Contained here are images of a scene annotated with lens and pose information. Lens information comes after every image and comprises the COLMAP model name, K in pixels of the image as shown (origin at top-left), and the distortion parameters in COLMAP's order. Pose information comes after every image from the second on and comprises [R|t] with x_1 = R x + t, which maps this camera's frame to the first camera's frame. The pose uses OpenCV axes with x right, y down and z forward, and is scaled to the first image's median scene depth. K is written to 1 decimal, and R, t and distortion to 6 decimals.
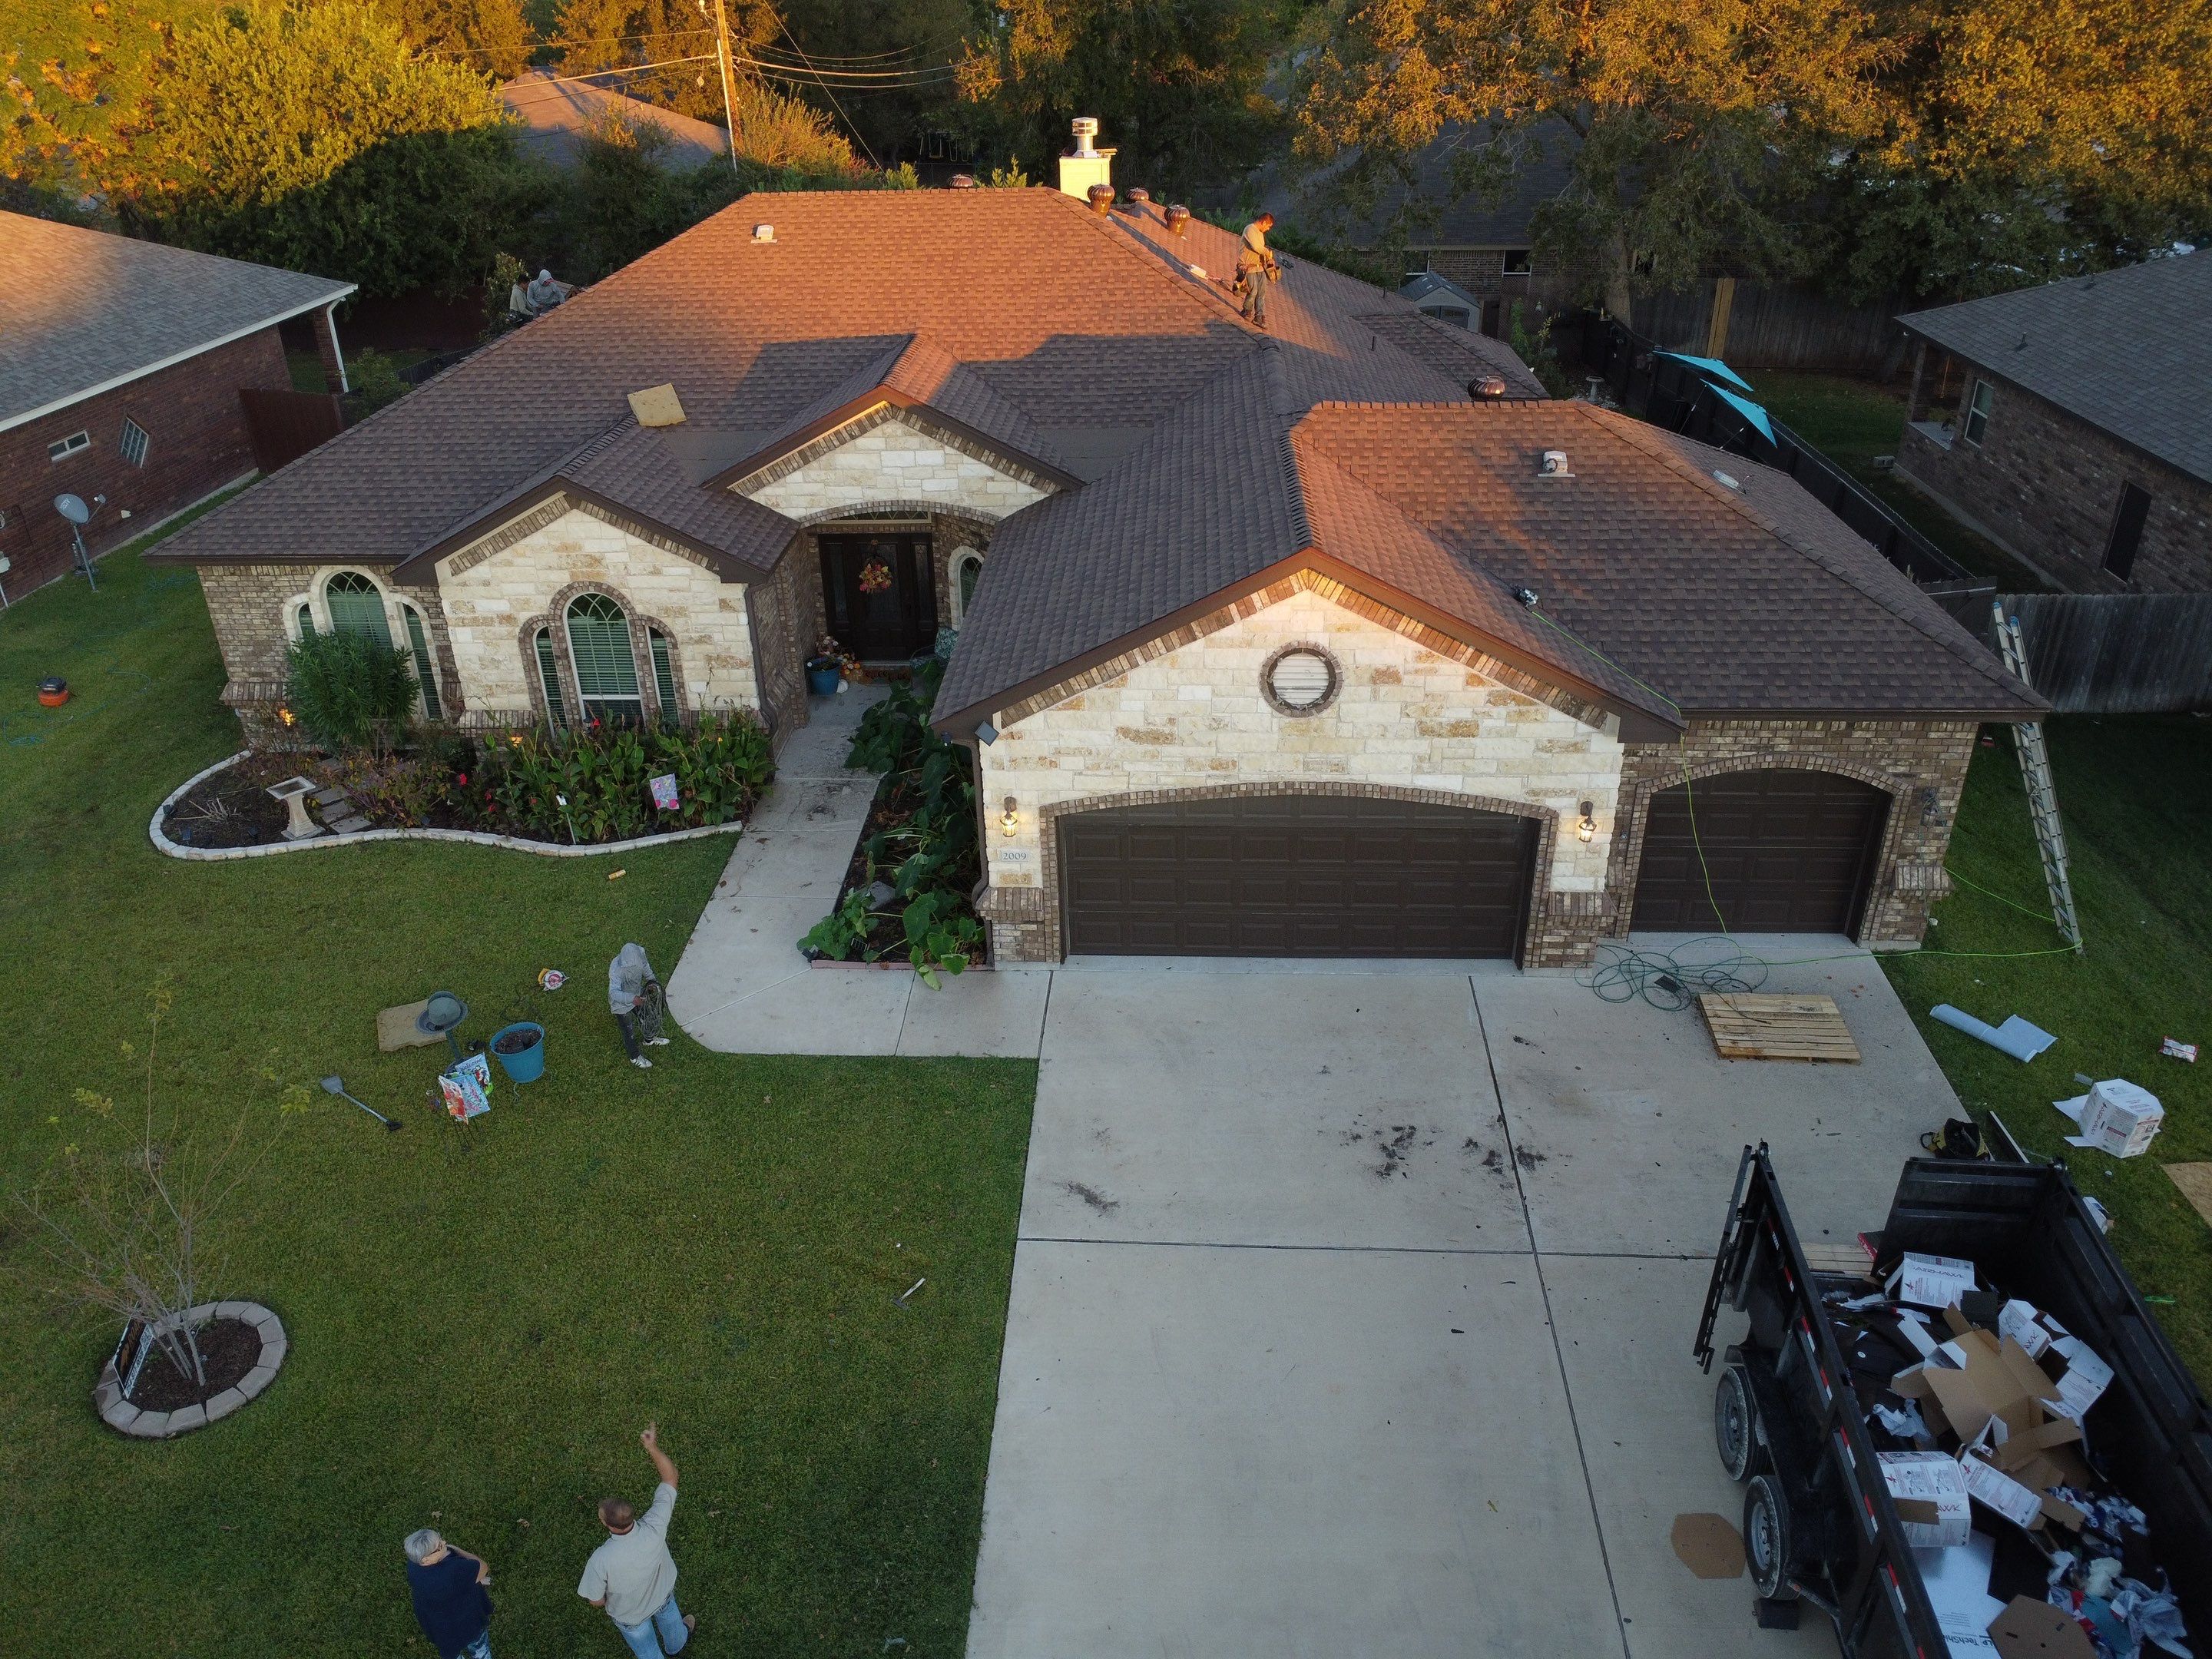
lens RADIAL K [[1583.8, 0, 1089.6], [0, 1583.8, 829.6], [0, 0, 1]] dist [-0.019923, -0.021669]
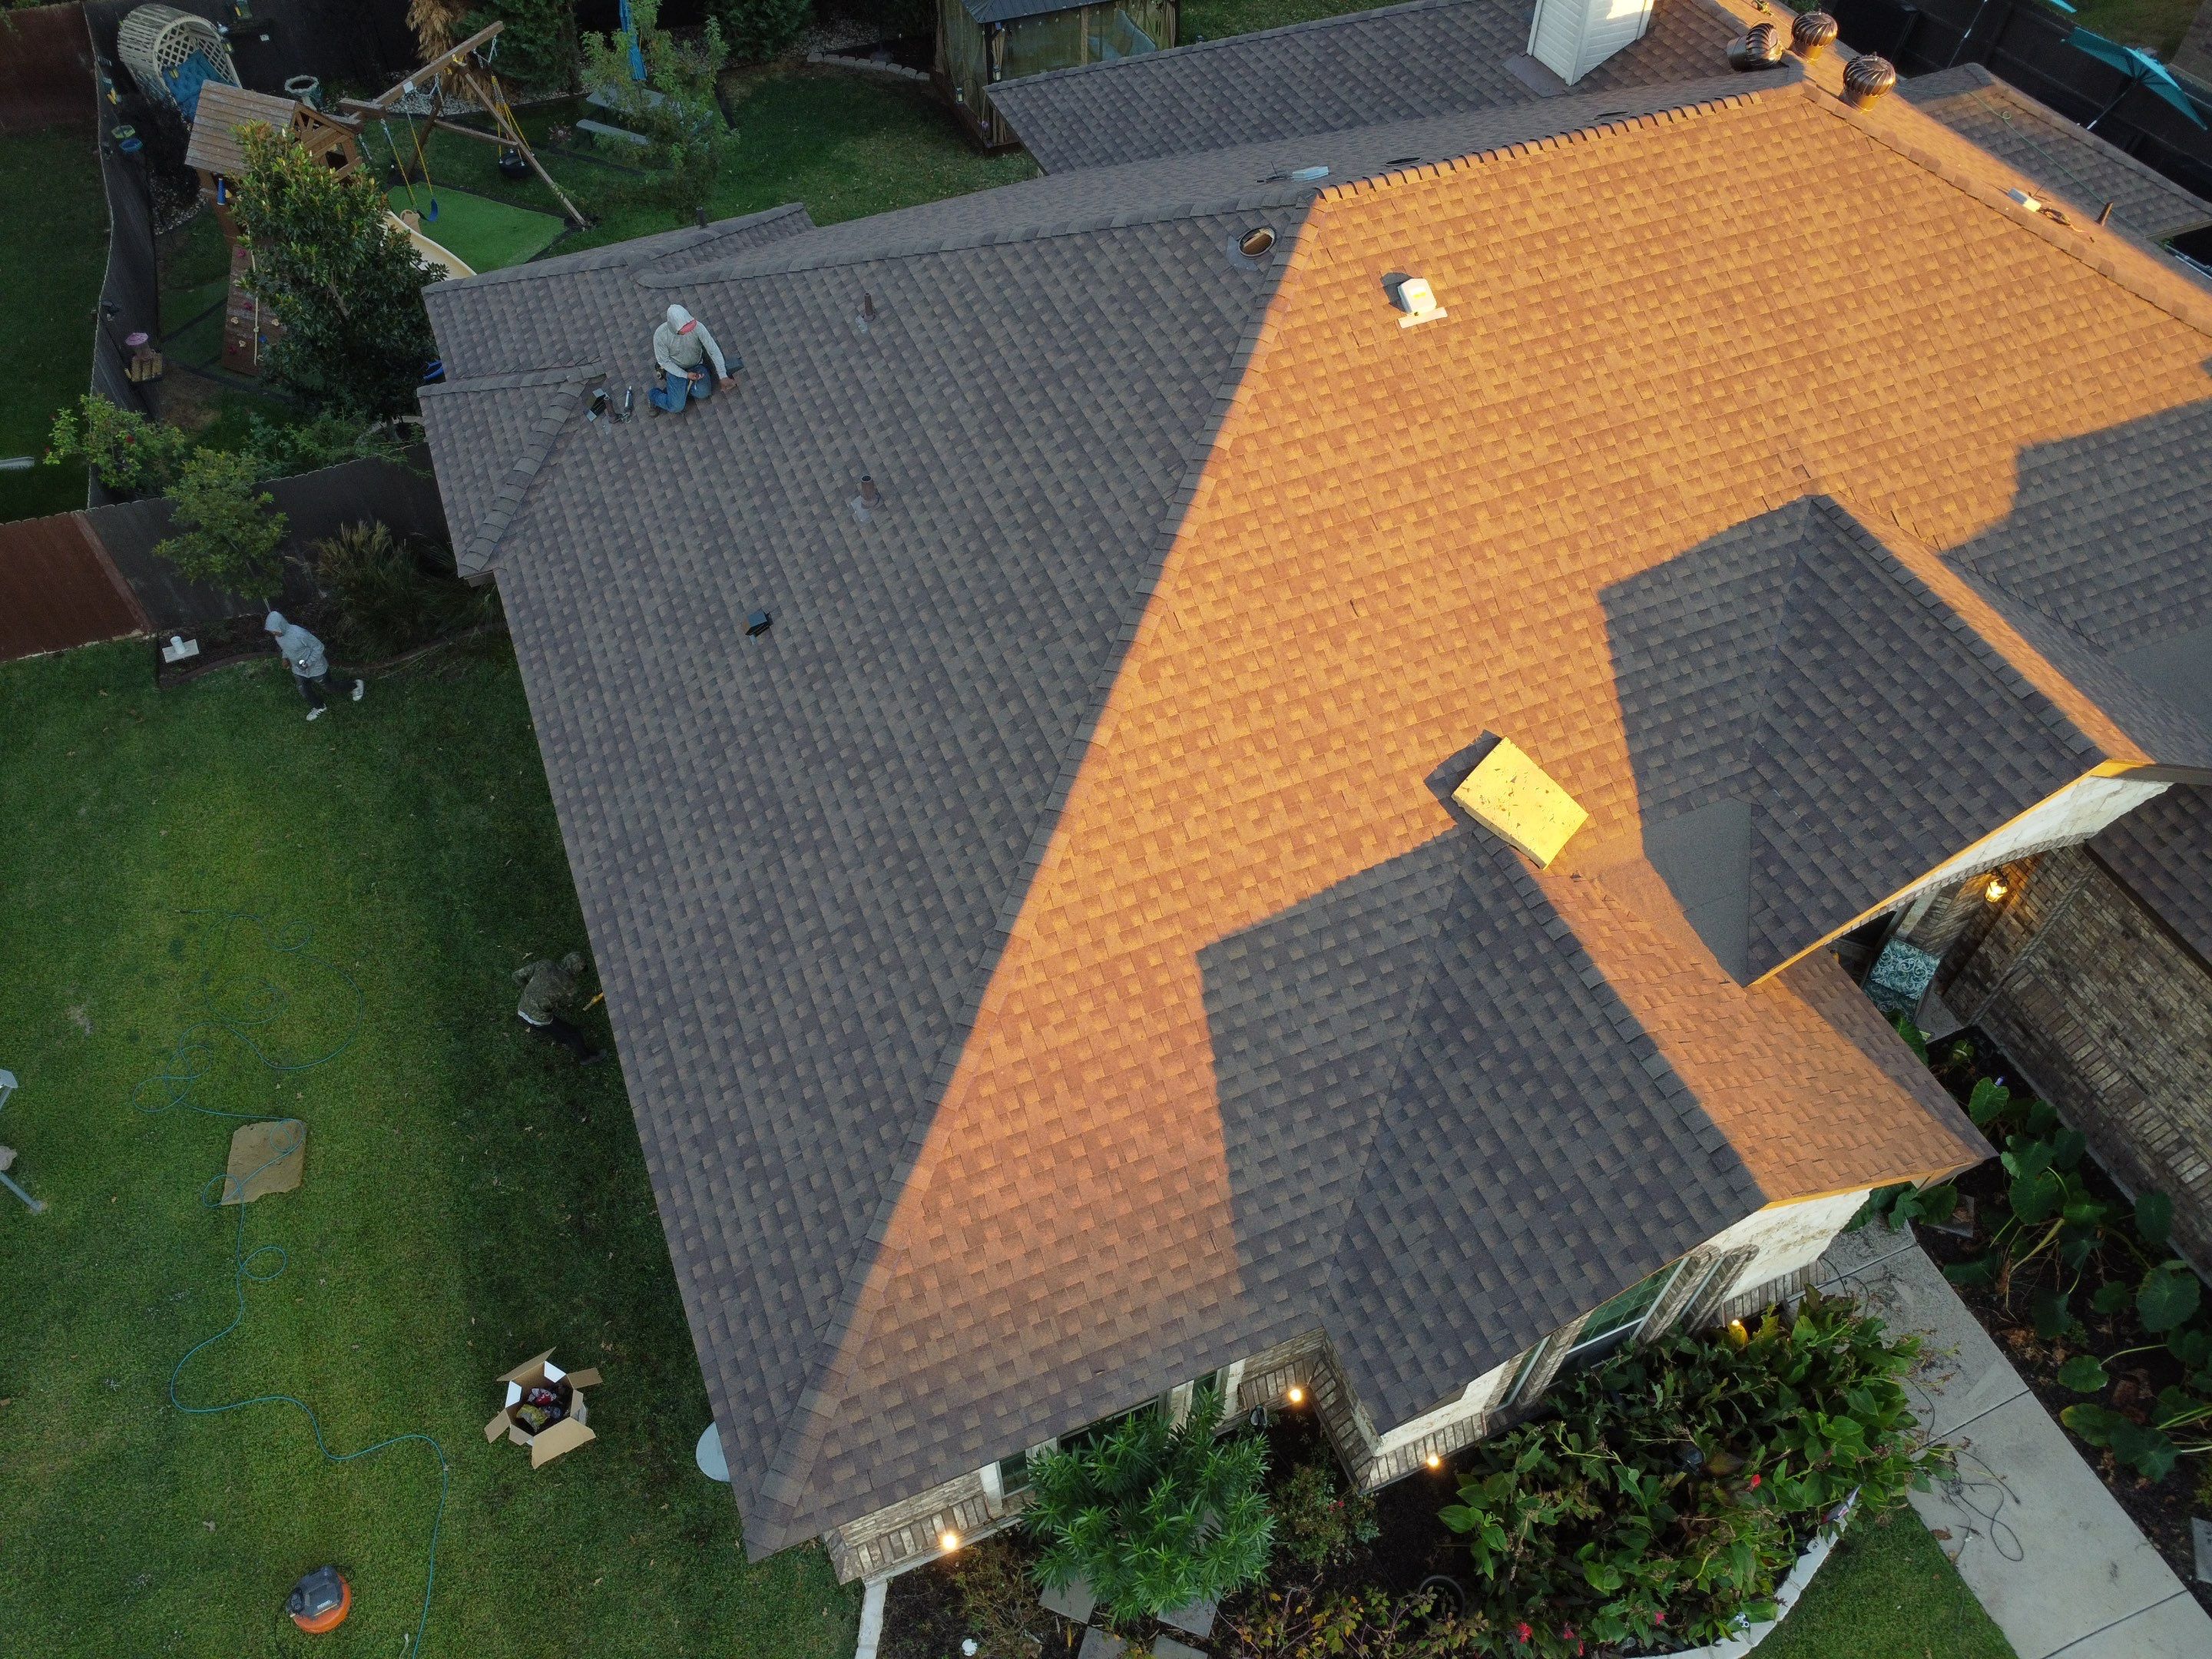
lens RADIAL K [[1583.8, 0, 1089.6], [0, 1583.8, 829.6], [0, 0, 1]] dist [-0.019923, -0.021669]
pose [[0.900259, -0.328059, 0.286200, -0.598311], [0.198450, 0.894357, 0.400927, -0.537385], [-0.387493, -0.304142, 0.870257, 0.656960]]
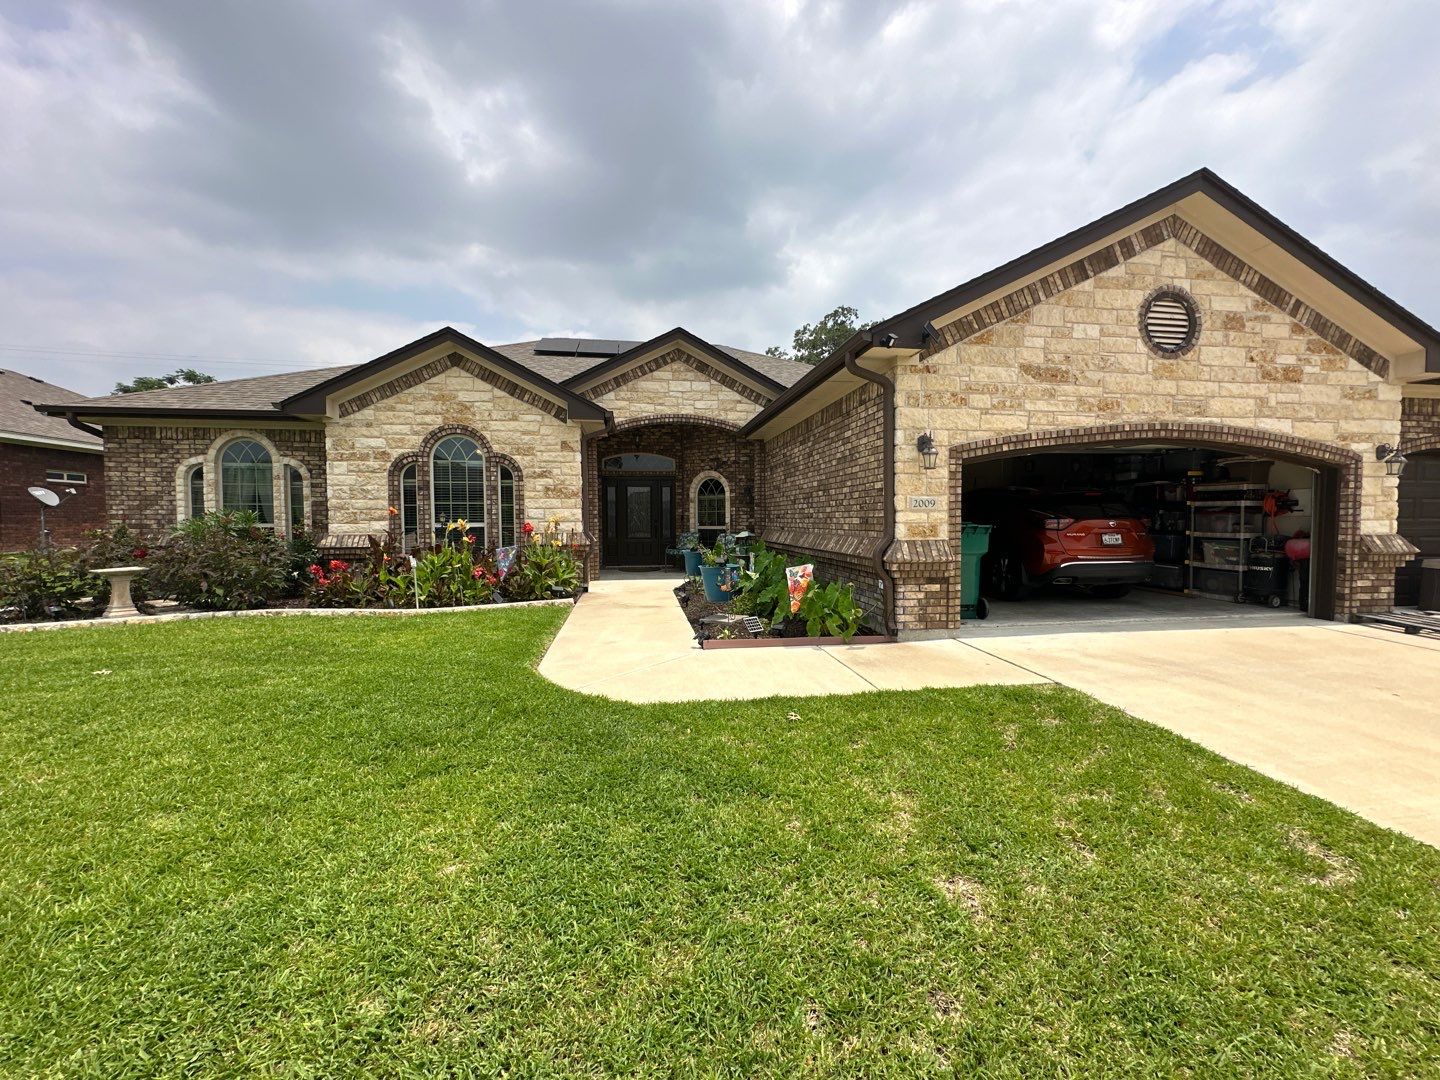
lens RADIAL K [[569.5, 0, 720.0], [0, 569.5, 540.0], [0, 0, 1]] dist [-0.002055, 0.000325]
pose [[0.978249, 0.011575, 0.207111, -0.201938], [0.082851, 0.893543, -0.441268, 0.151039], [-0.190170, 0.448829, 0.873148, 0.593319]]
